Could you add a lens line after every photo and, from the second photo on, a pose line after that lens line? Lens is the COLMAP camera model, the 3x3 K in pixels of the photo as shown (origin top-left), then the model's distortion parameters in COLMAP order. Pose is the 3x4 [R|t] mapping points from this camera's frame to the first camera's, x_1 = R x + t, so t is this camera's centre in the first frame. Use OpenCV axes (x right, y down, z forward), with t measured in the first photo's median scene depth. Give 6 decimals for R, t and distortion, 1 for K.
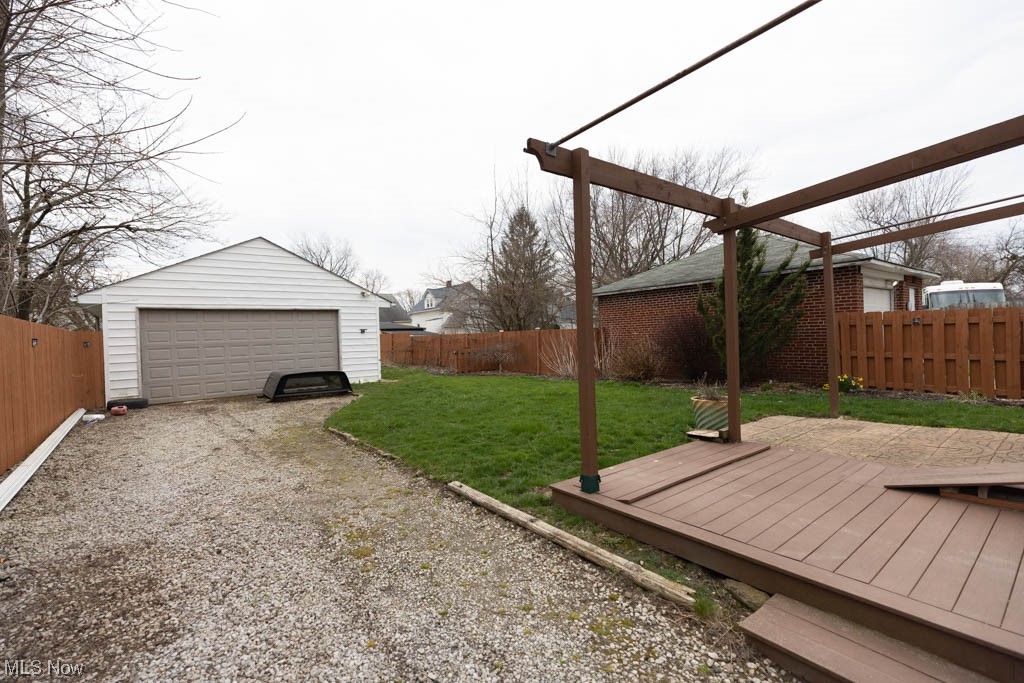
lens RADIAL K [[454.5, 0, 507.9], [0, 454.5, 338.0], [0, 0, 1]] dist [0.003448, 0.001524]
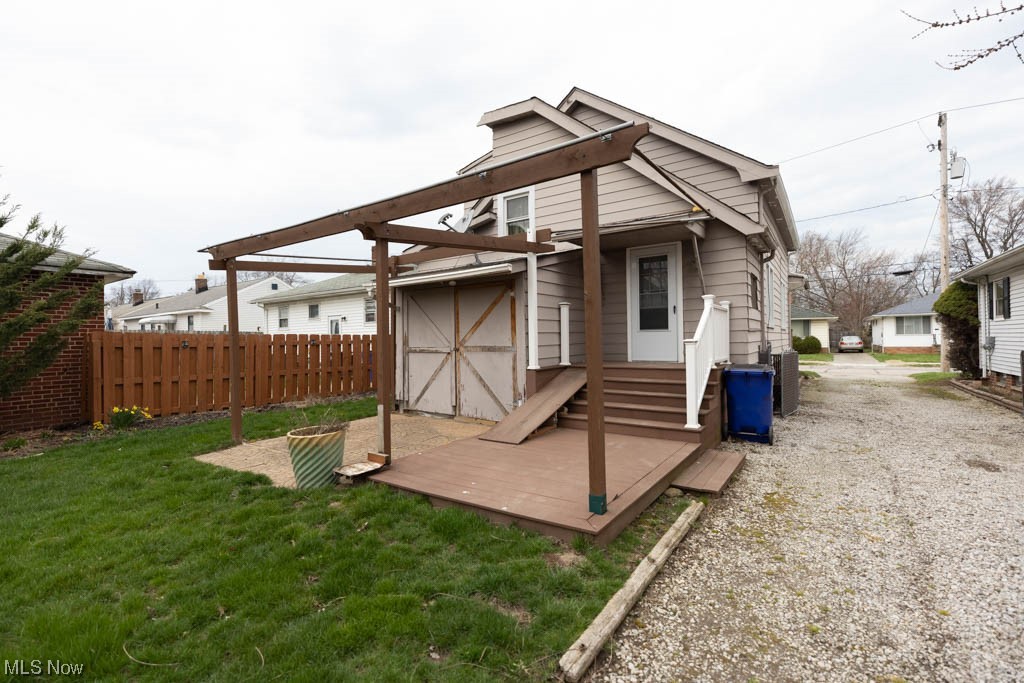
lens RADIAL K [[454.5, 0, 507.7], [0, 454.5, 338.2], [0, 0, 1]] dist [0.003448, 0.001524]
pose [[-0.288290, 0.035953, 0.956868, -0.622593], [0.030884, 0.999124, -0.028236, 0.002331], [-0.957045, 0.021412, -0.289148, 1.336593]]
